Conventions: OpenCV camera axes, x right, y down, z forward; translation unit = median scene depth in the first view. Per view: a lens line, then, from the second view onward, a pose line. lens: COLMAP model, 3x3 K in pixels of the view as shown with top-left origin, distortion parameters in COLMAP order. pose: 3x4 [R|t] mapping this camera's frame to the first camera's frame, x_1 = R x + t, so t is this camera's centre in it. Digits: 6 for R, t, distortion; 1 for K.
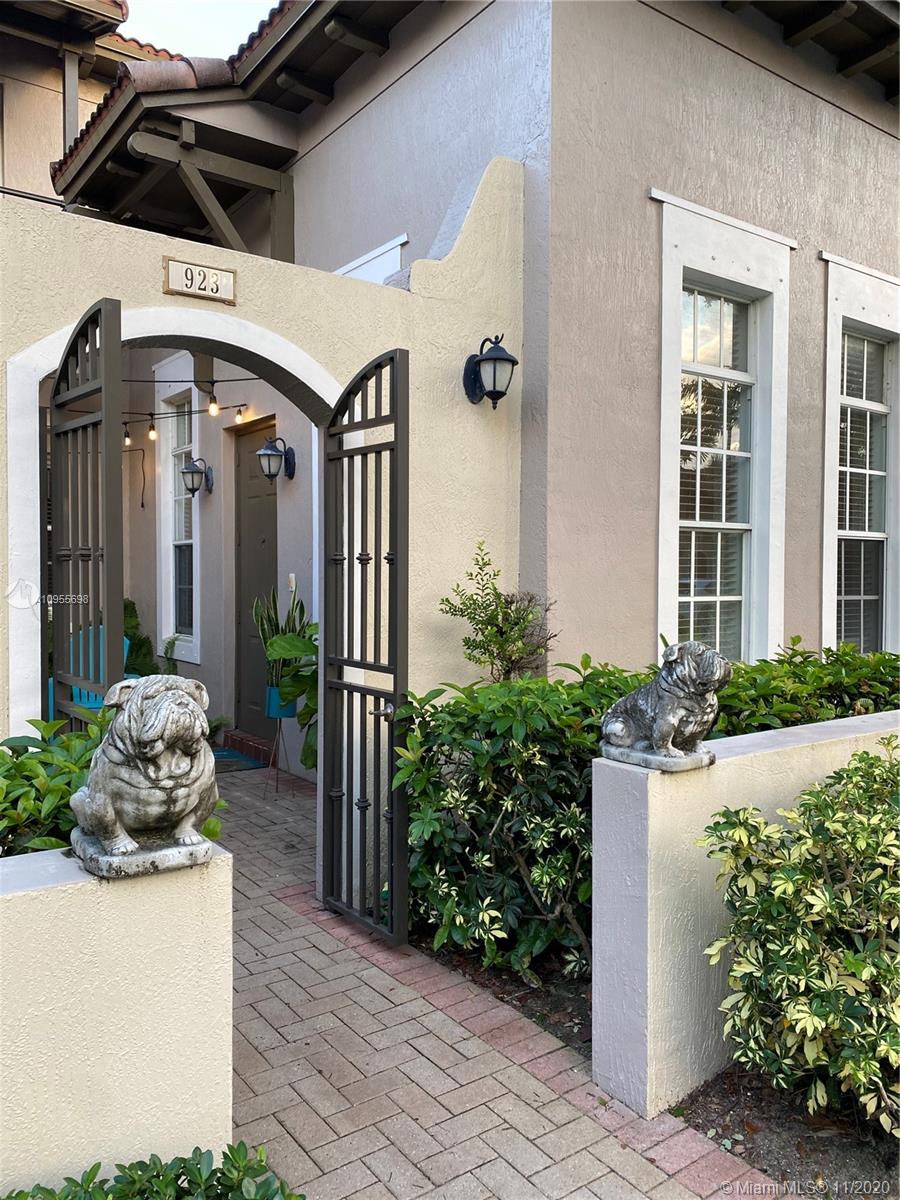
lens RADIAL K [[919.4, 0, 443.5], [0, 919.4, 606.5], [0, 0, 1]] dist [0.032453, -0.059553]
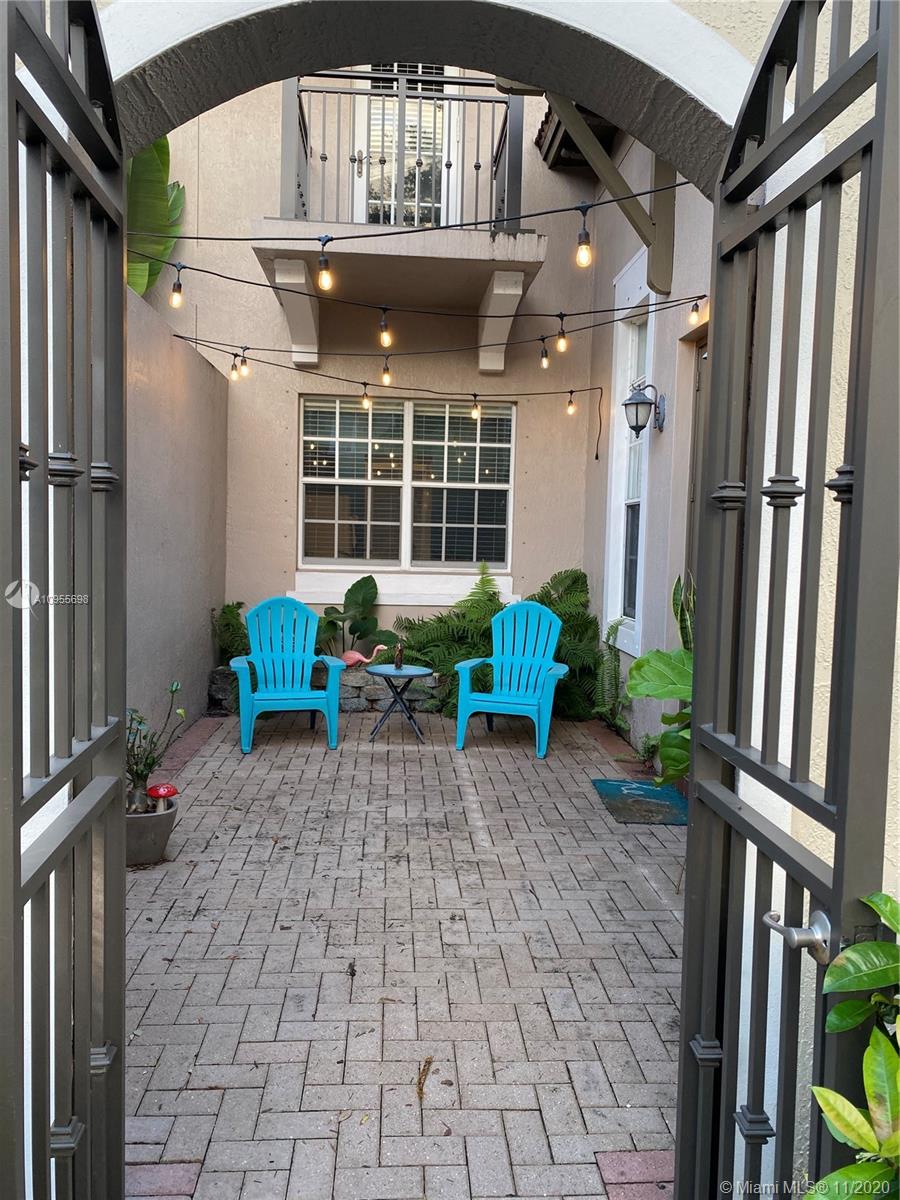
lens RADIAL K [[919.4, 0, 449.6], [0, 919.4, 599.6], [0, 0, 1]] dist [0.032453, -0.059553]
pose [[0.848833, 0.054808, -0.525813, -0.000686], [-0.042579, 0.998468, 0.035338, -0.006477], [0.526944, -0.007608, 0.849866, 0.247804]]
